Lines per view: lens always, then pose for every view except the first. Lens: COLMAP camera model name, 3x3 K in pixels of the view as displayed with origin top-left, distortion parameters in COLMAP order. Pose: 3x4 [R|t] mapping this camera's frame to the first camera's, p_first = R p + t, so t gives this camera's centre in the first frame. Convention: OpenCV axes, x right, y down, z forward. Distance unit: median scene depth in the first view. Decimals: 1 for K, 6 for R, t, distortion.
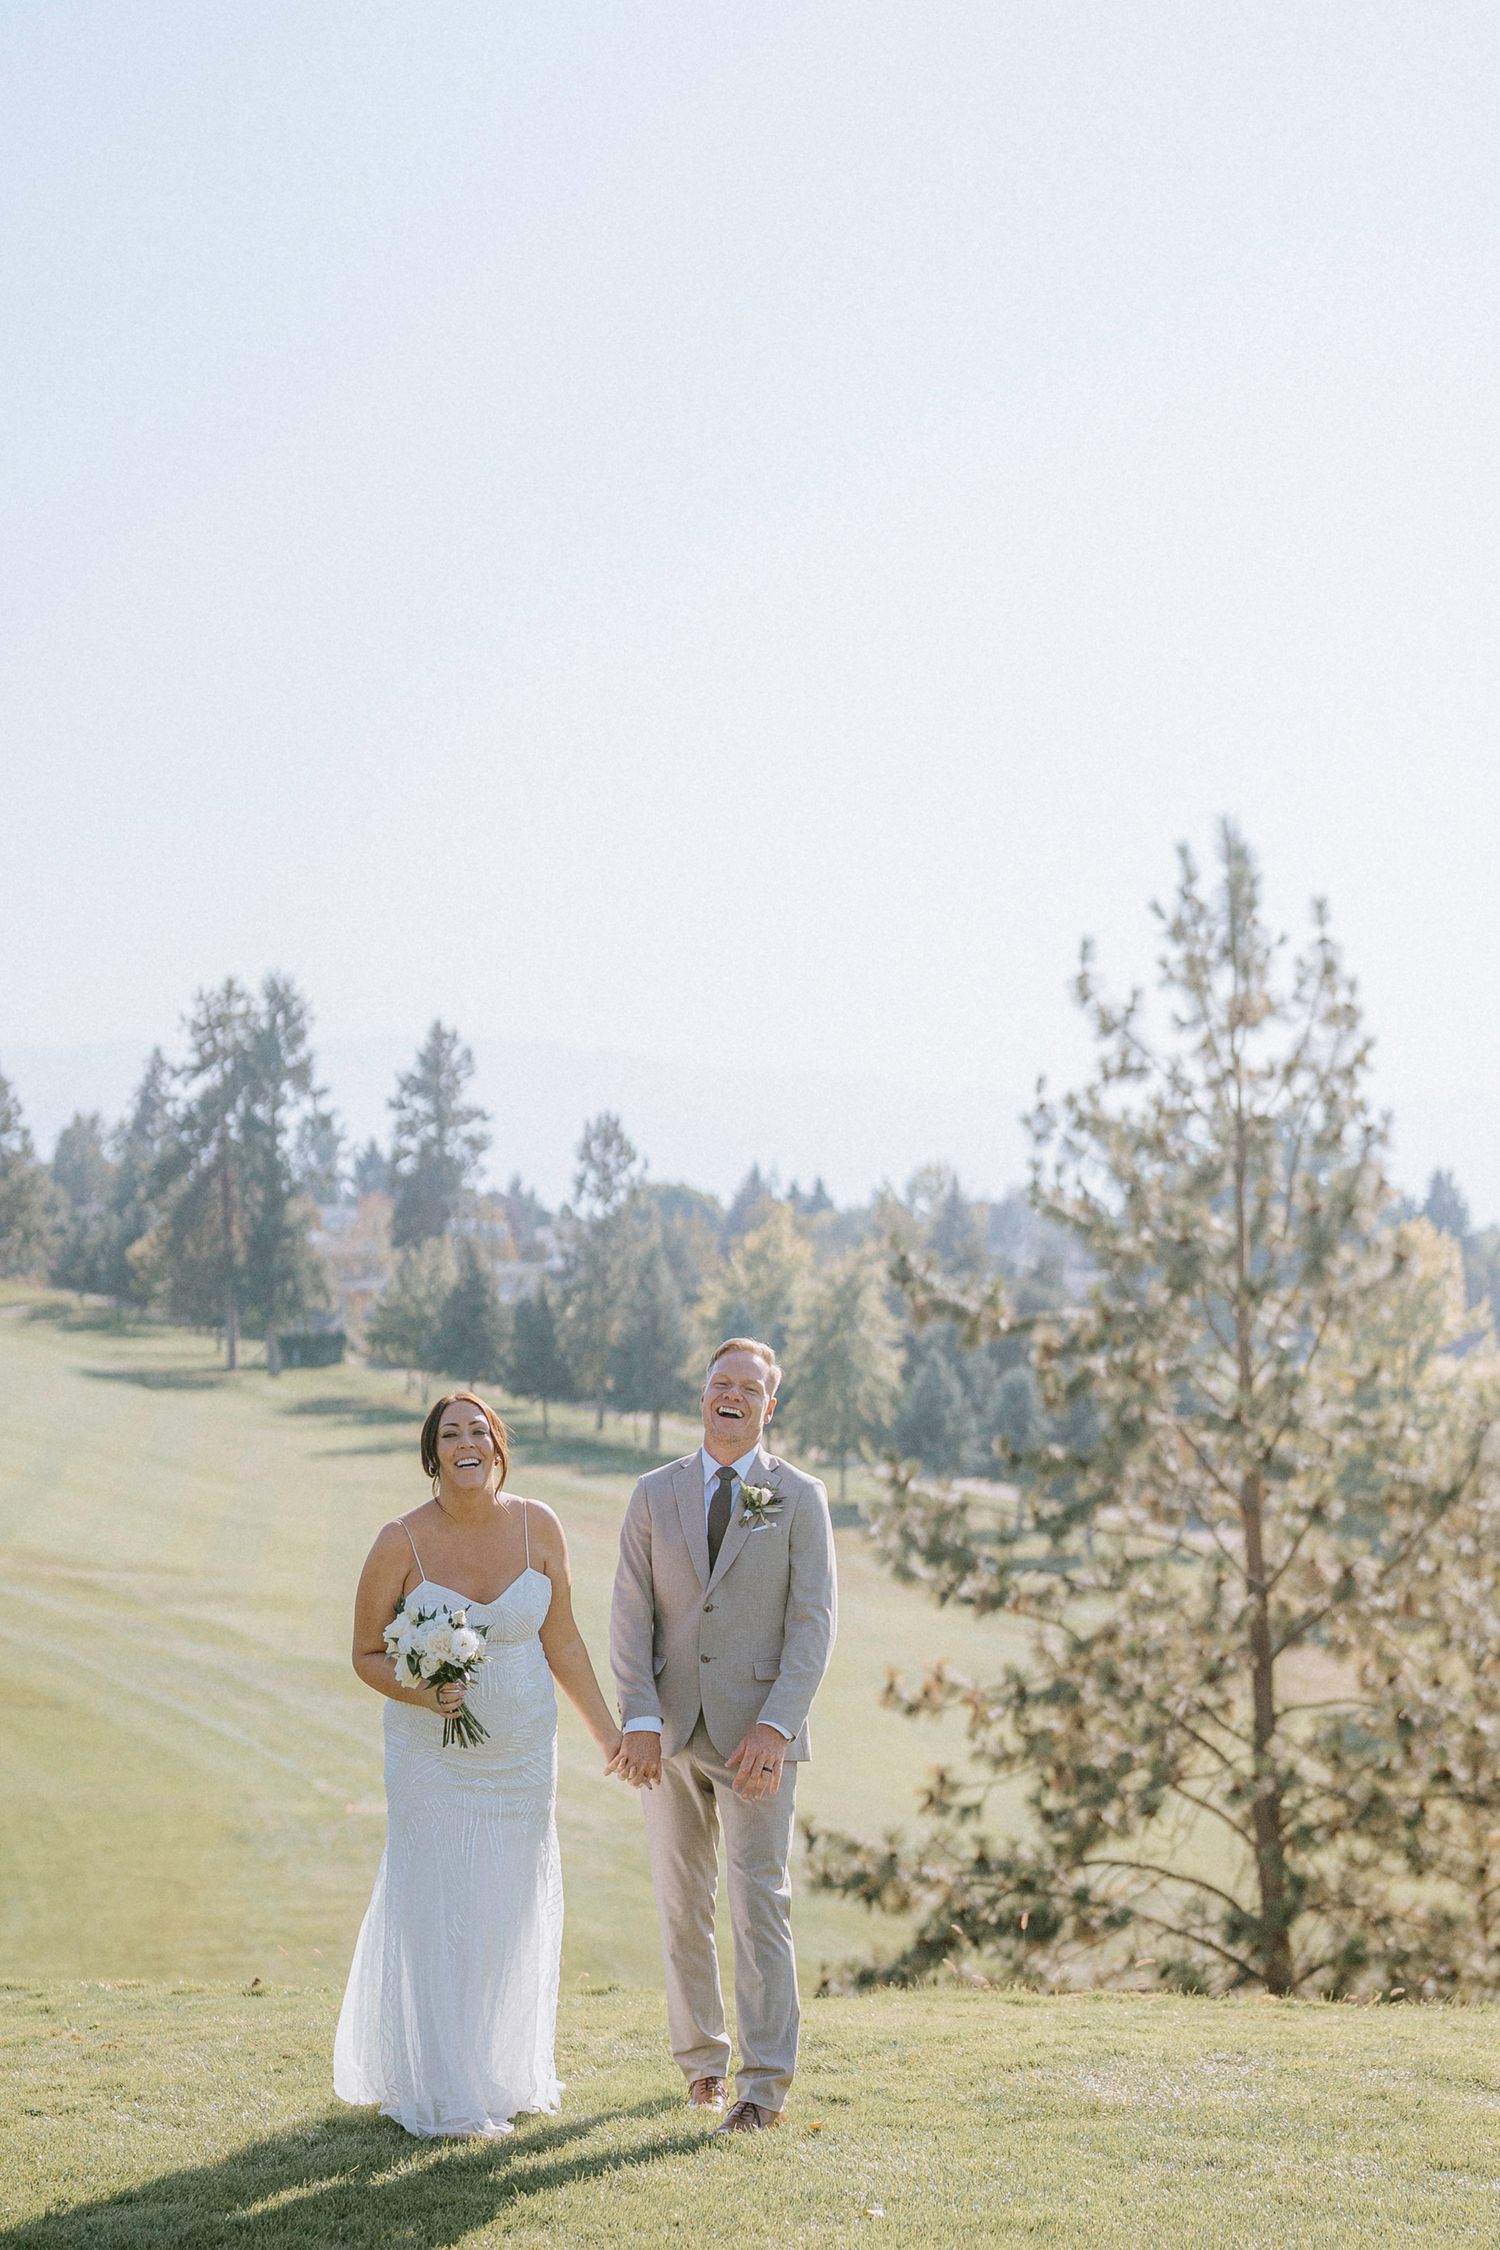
lens RADIAL K [[3224.2, 0, 713.6], [0, 3224.2, 1127.8], [0, 0, 1]] dist [0.004917, -0.000464]
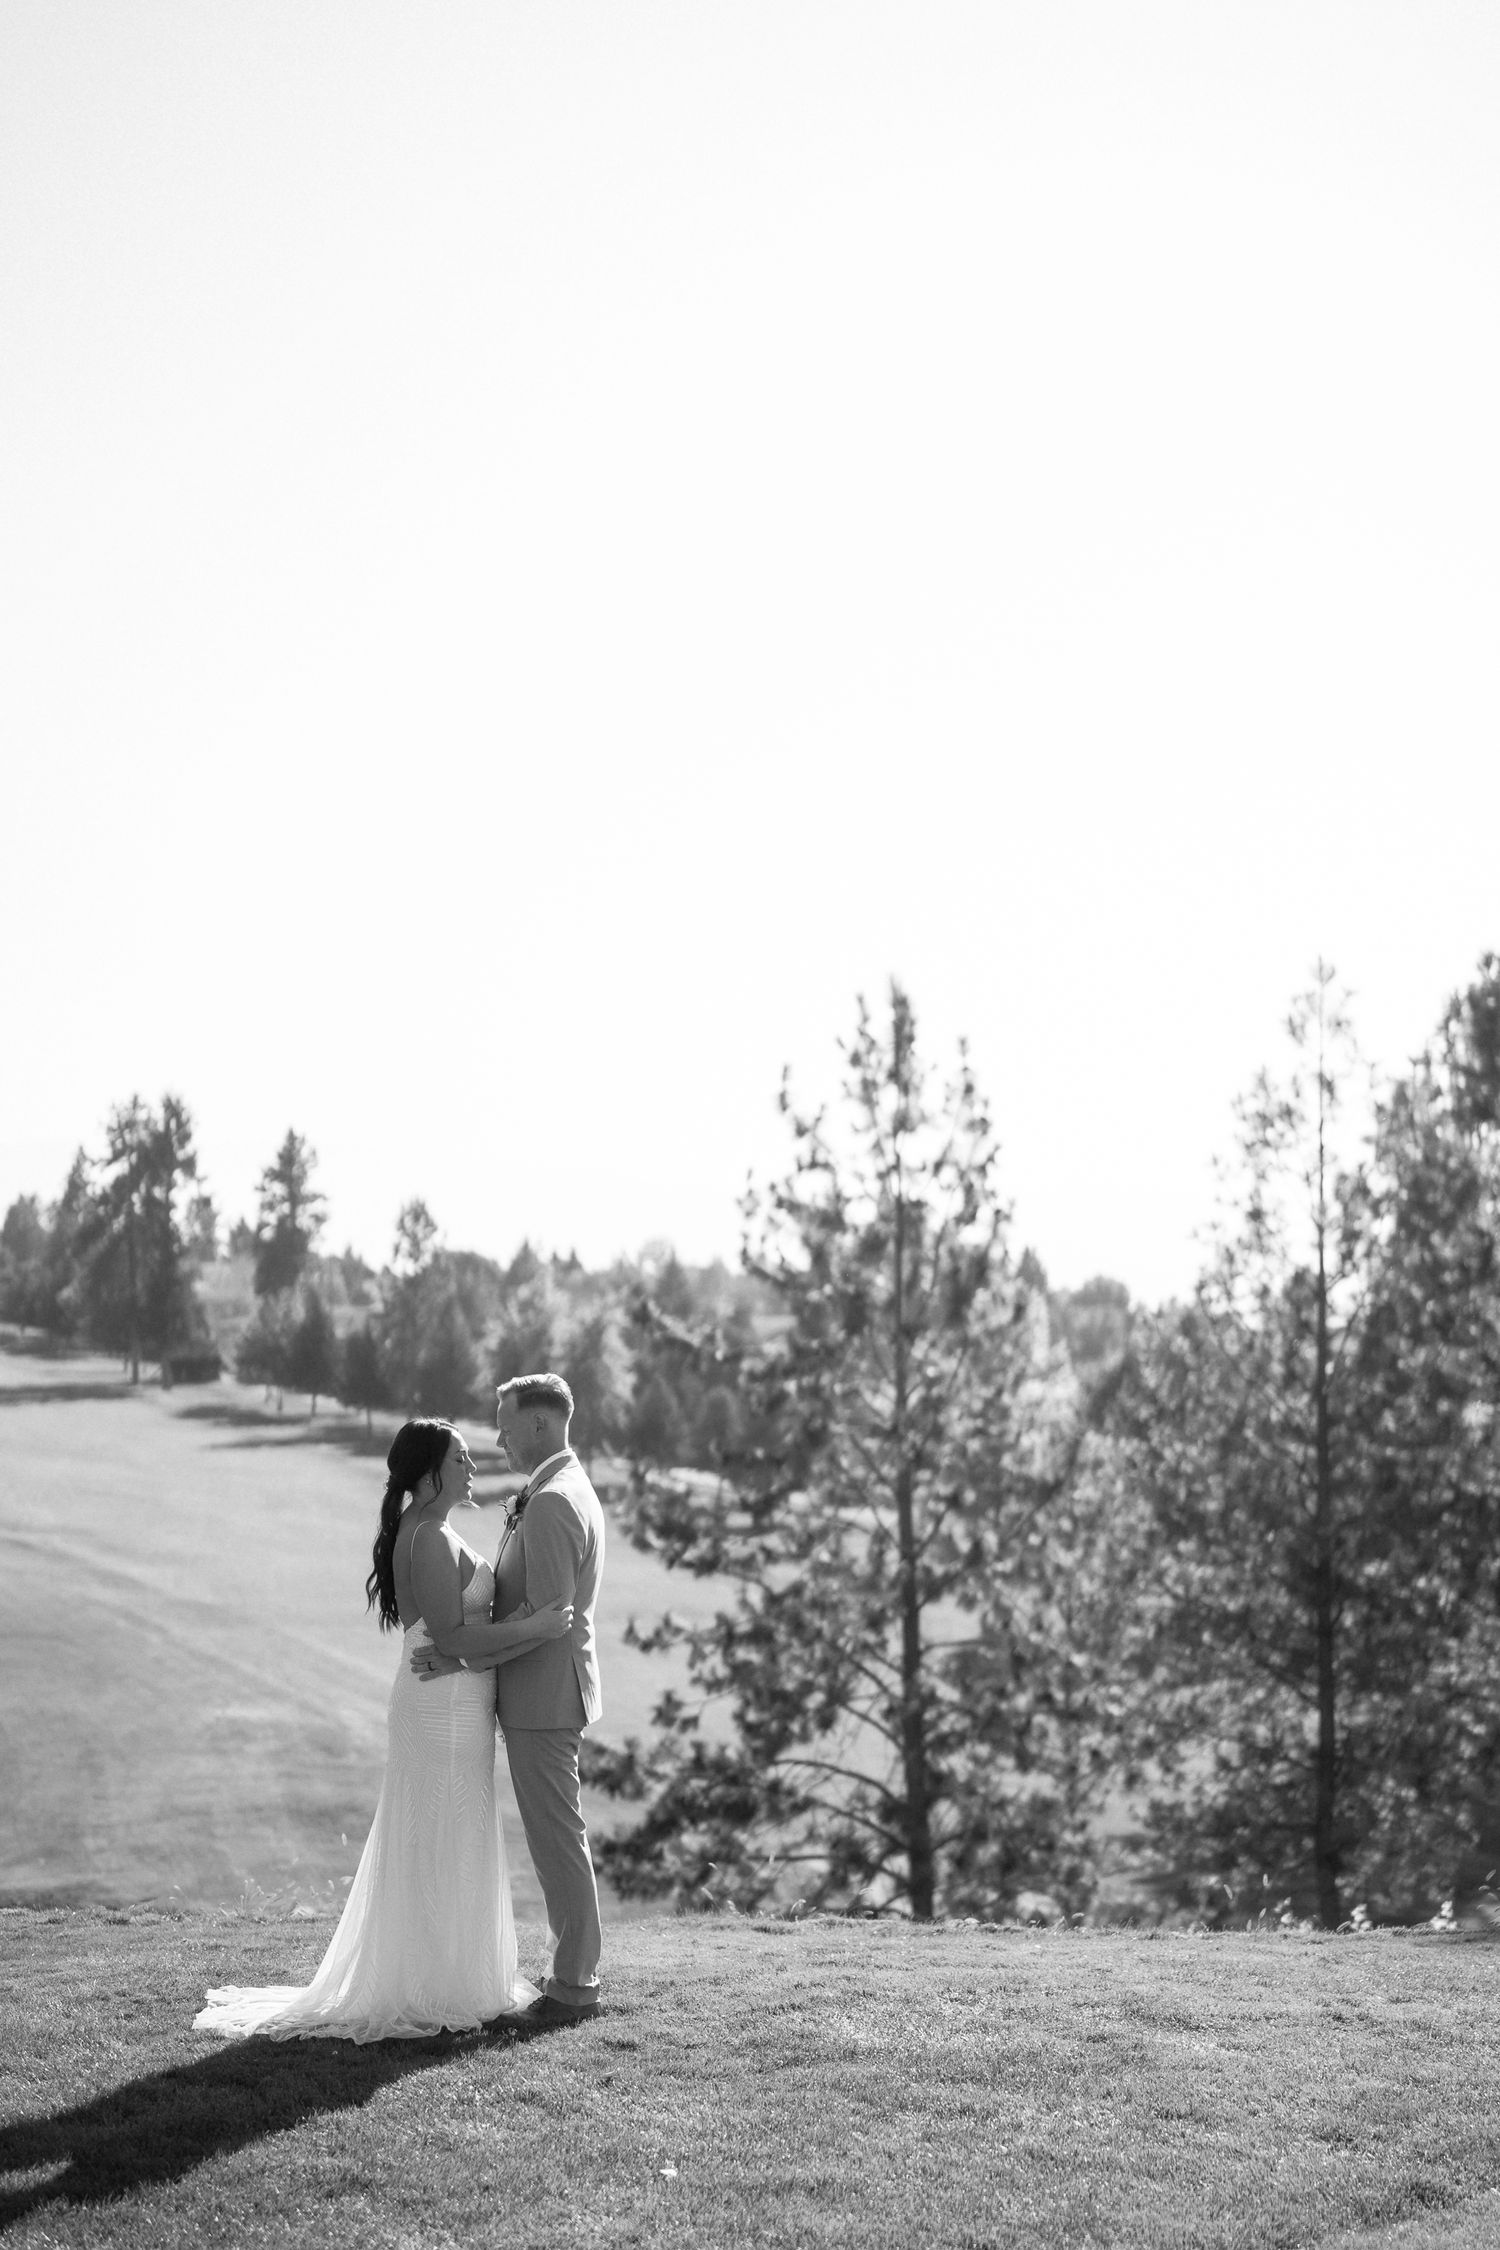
lens RADIAL K [[2985.4, 0, 745.6], [0, 2985.4, 1260.3], [0, 0, 1]] dist [0.007366, -0.001704]
pose [[0.997366, 0.009953, 0.071845, 0.014712], [-0.011852, 0.999590, 0.026055, -0.012118], [-0.071556, -0.026838, 0.997075, -0.257933]]
